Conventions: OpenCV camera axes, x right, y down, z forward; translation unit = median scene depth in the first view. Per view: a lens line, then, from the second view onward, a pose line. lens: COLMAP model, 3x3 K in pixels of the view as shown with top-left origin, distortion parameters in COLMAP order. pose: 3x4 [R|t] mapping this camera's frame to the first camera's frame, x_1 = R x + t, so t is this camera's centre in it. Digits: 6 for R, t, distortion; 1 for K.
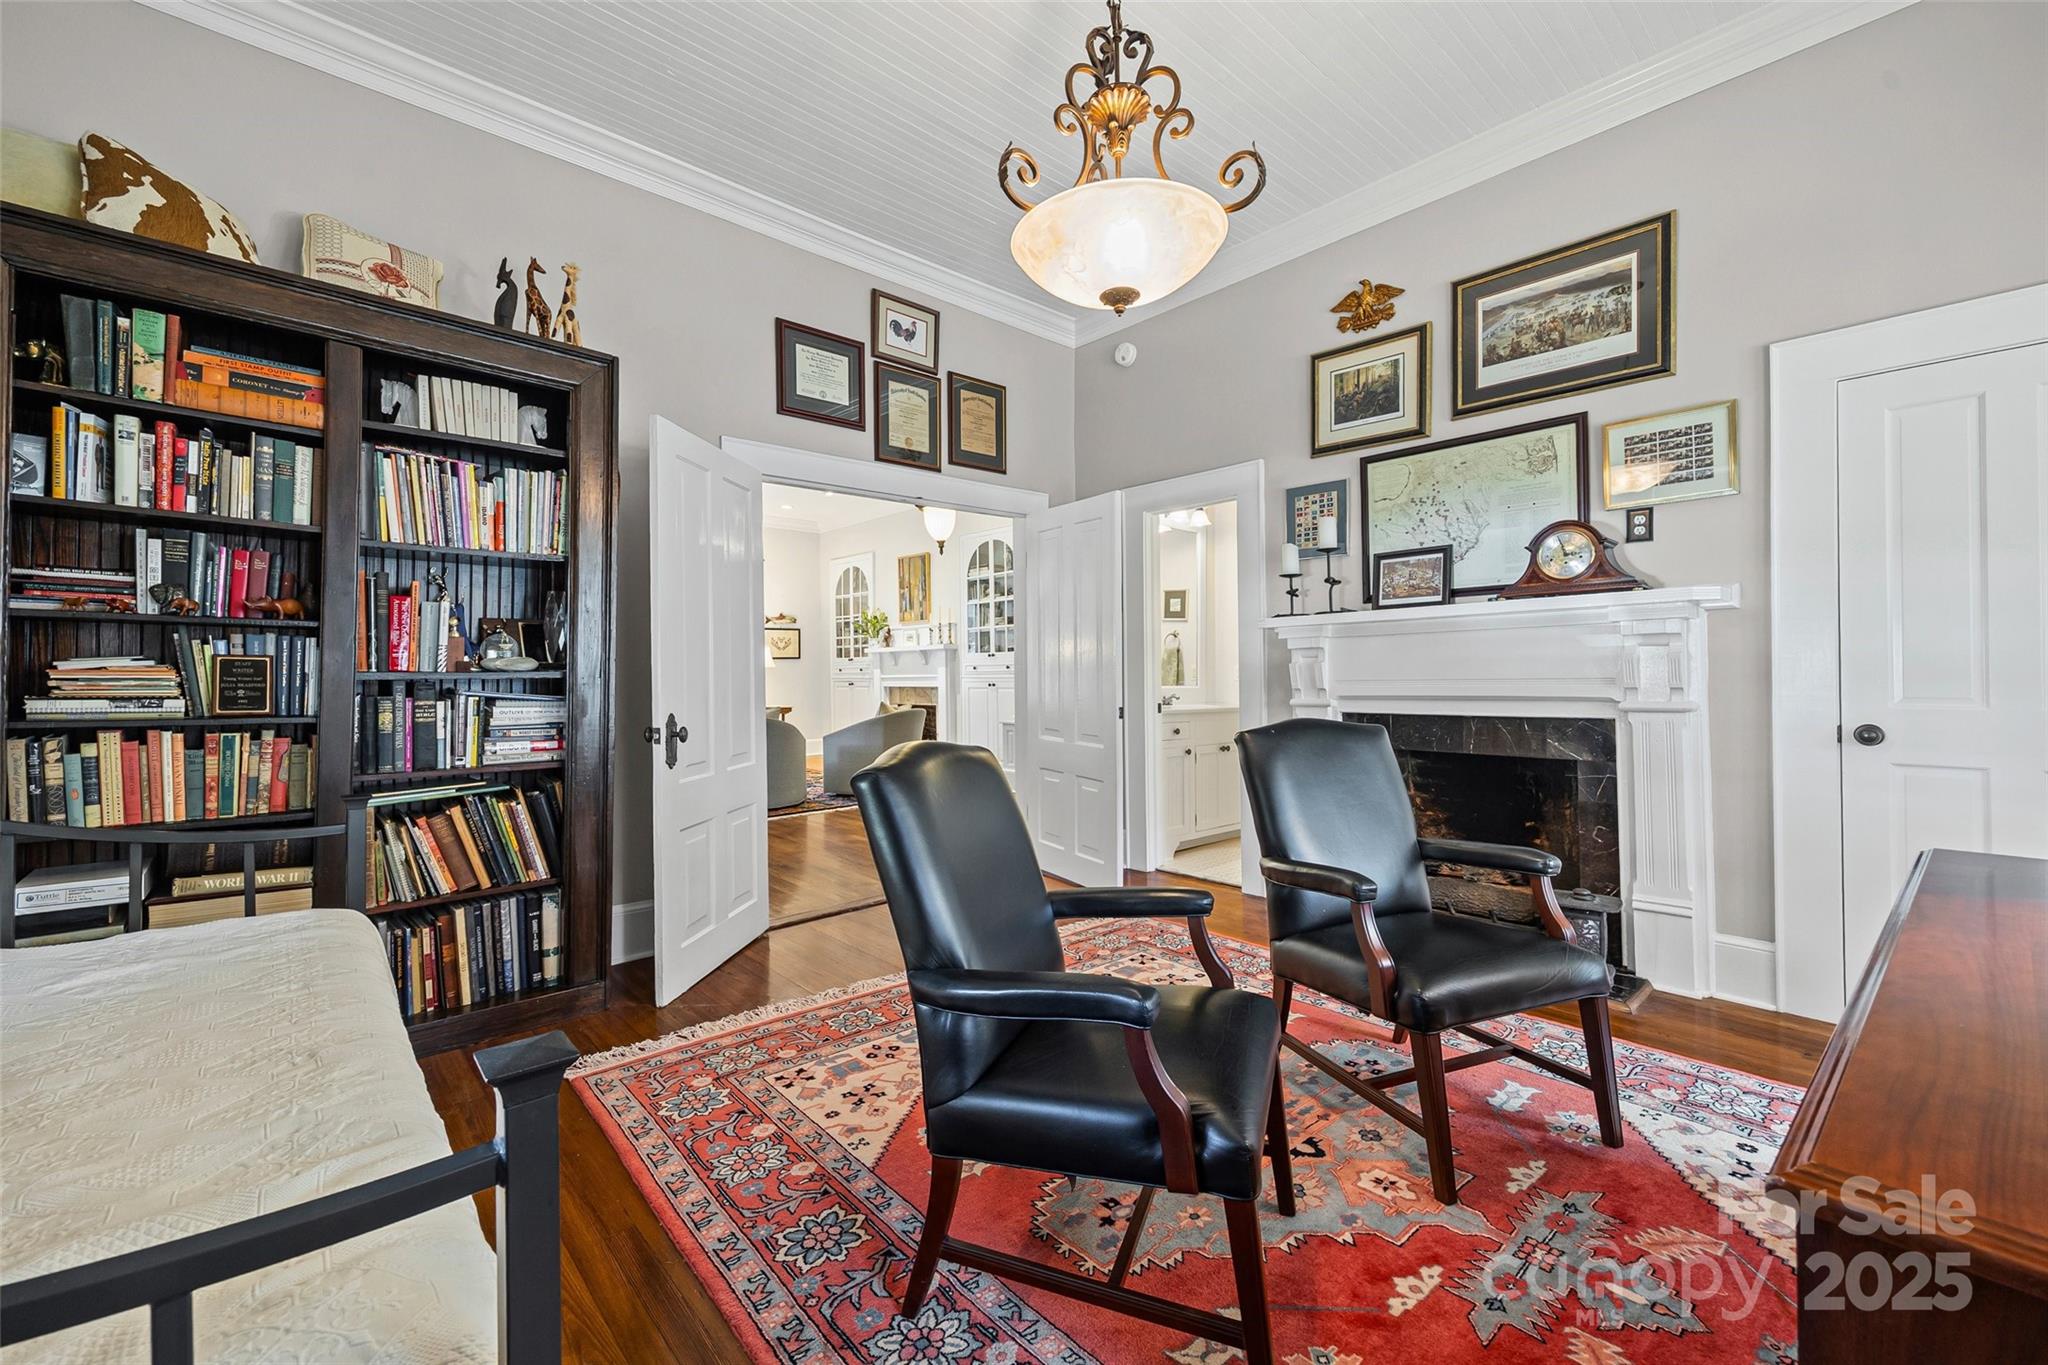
lens RADIAL K [[786.4, 0, 1031.8], [0, 786.4, 692.5], [0, 0, 1]] dist [0.000173, -0.000112]
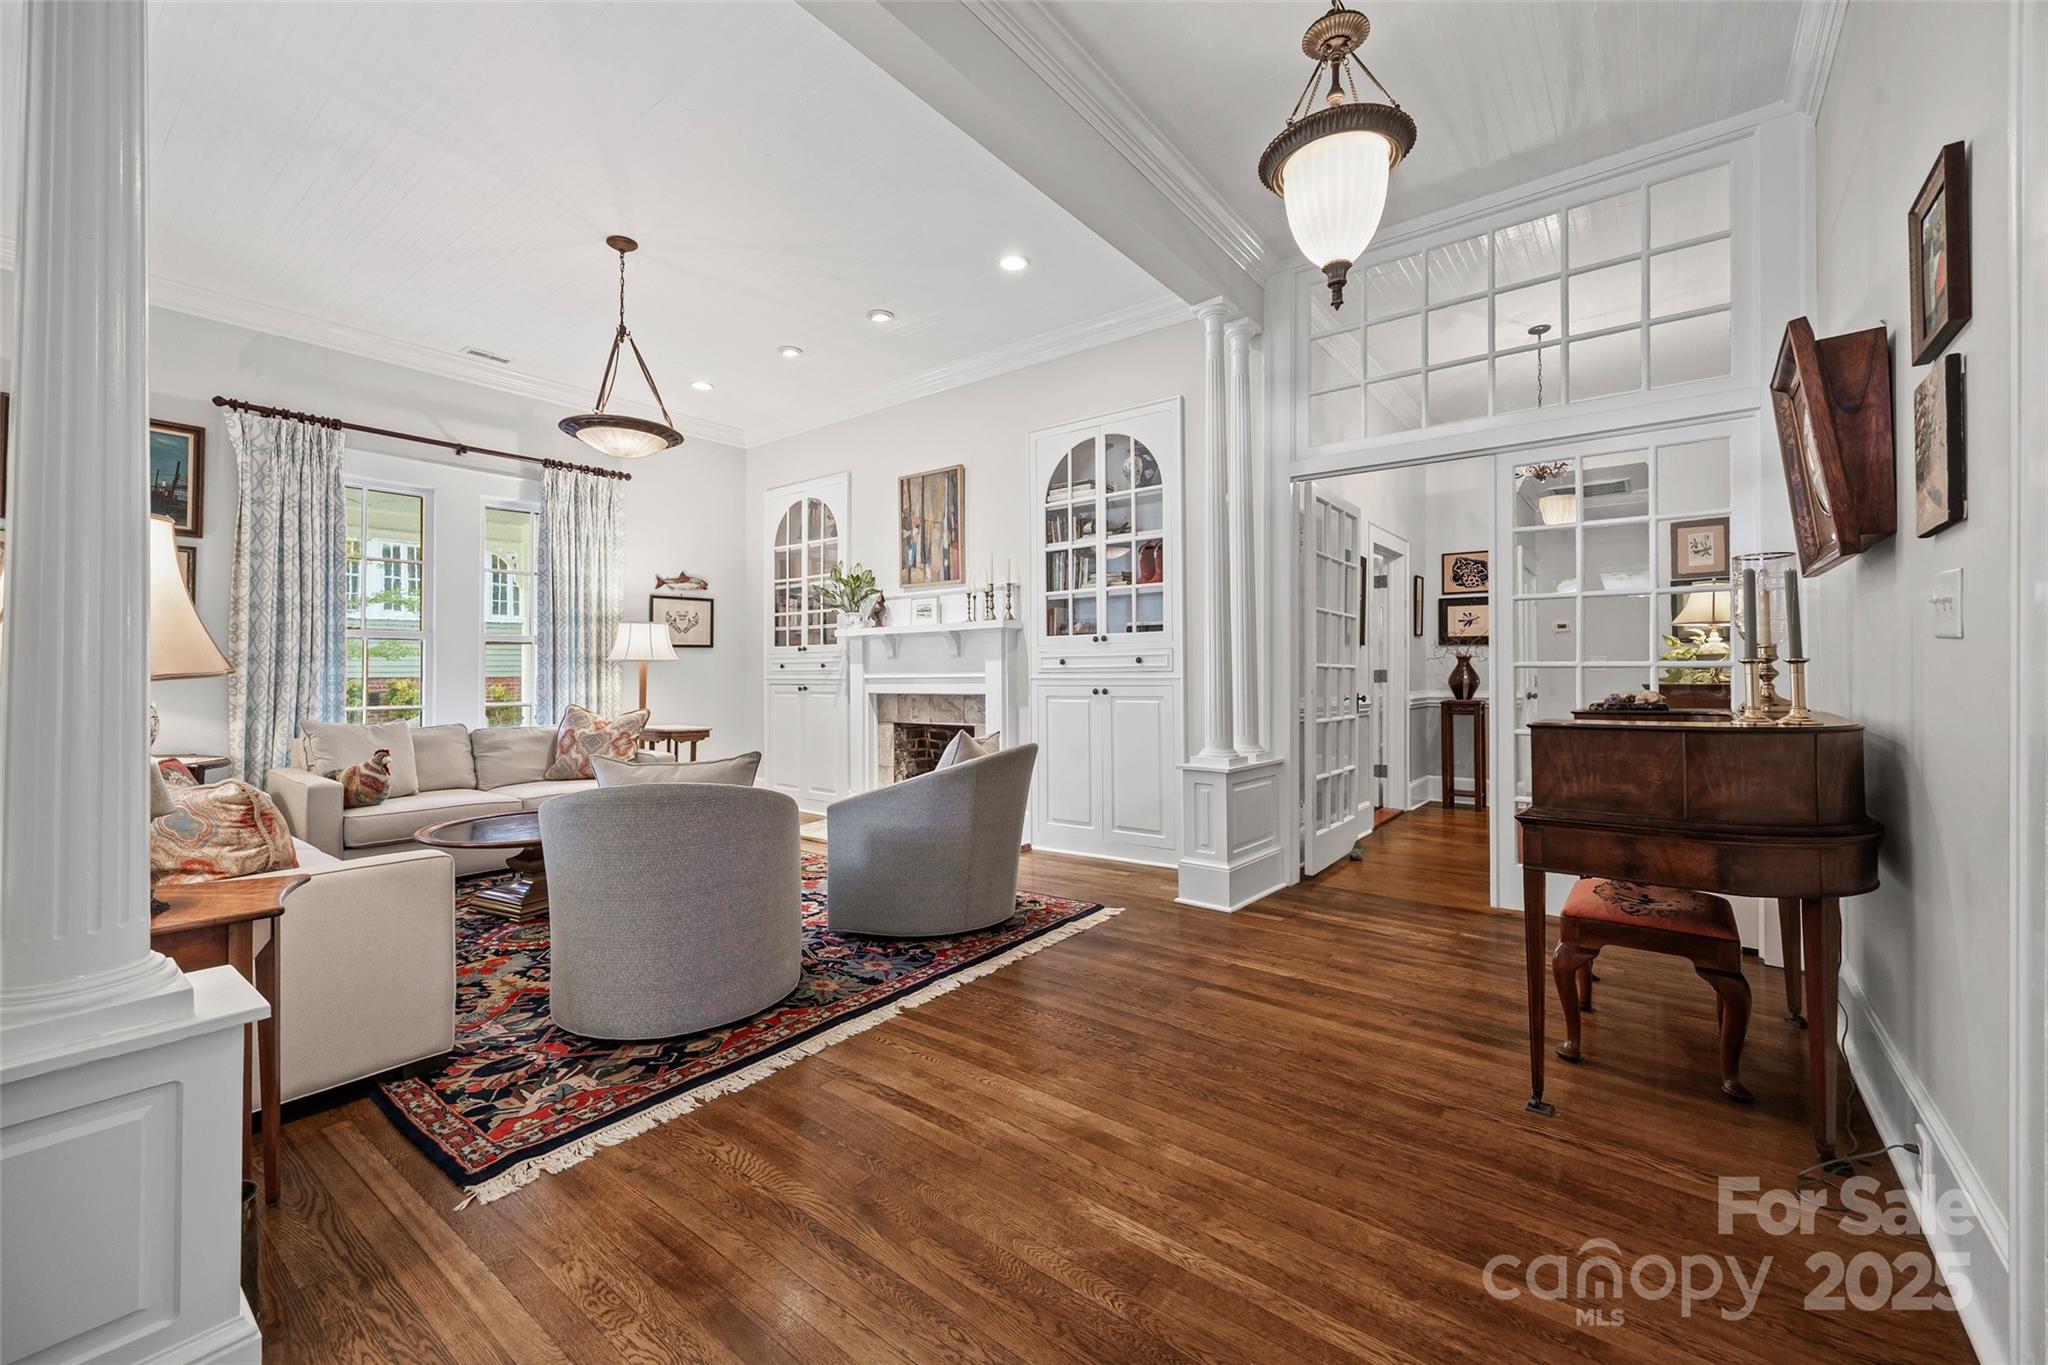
lens RADIAL K [[786.4, 0, 1031.8], [0, 786.4, 692.5], [0, 0, 1]] dist [0.000173, -0.000112]
pose [[0.987344, 0.002023, 0.158577, -0.179032], [-0.002067, 0.999998, 0.000114, -0.009047], [-0.158577, -0.000440, 0.987347, 0.426699]]
